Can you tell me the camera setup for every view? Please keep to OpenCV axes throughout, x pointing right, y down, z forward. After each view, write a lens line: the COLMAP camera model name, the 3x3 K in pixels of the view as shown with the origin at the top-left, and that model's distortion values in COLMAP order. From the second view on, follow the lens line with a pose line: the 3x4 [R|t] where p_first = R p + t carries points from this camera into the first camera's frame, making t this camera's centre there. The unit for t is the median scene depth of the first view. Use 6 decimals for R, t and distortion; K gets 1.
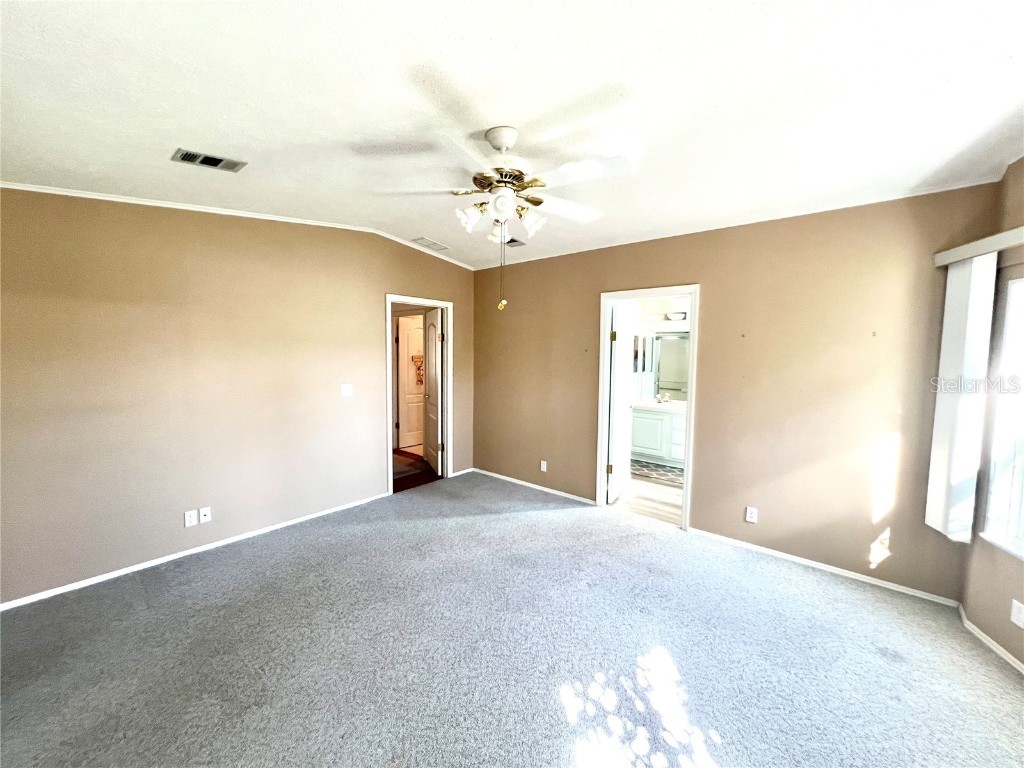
lens RADIAL K [[409.8, 0, 510.3], [0, 409.8, 381.5], [0, 0, 1]] dist [-0.001557, 0.000558]
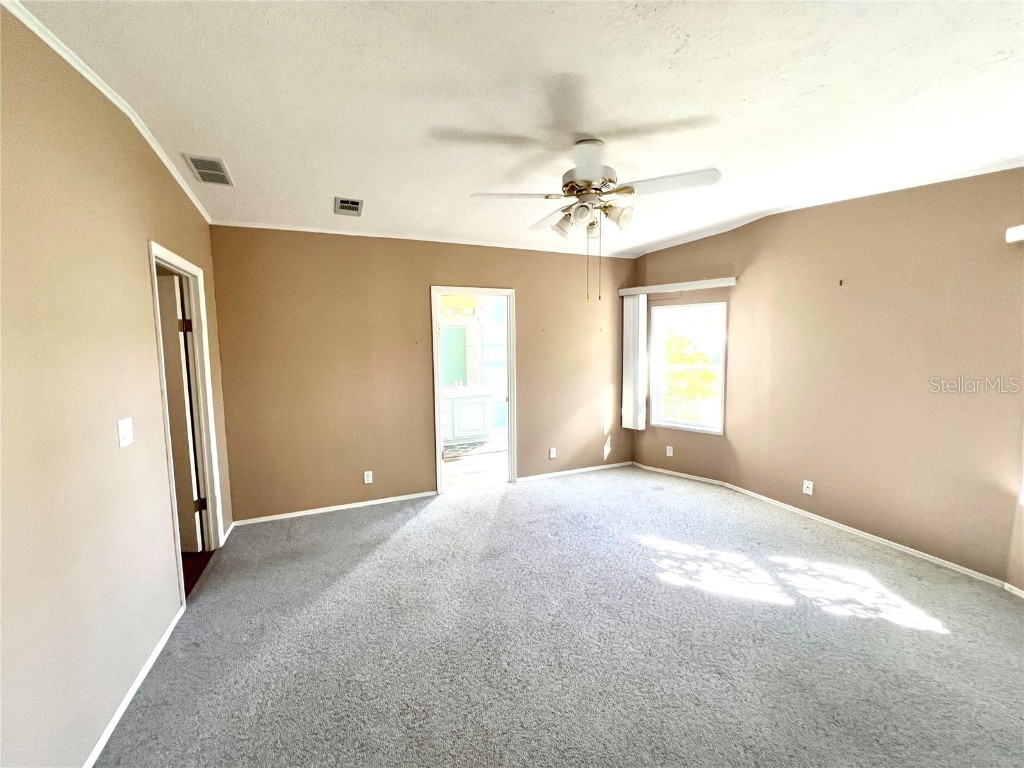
lens RADIAL K [[409.8, 0, 510.3], [0, 409.8, 381.5], [0, 0, 1]] dist [-0.001557, 0.000558]
pose [[0.444694, -0.095894, 0.890535, -0.754390], [0.084925, 0.994287, 0.064659, -0.035791], [-0.891647, 0.046875, 0.450297, 0.464085]]
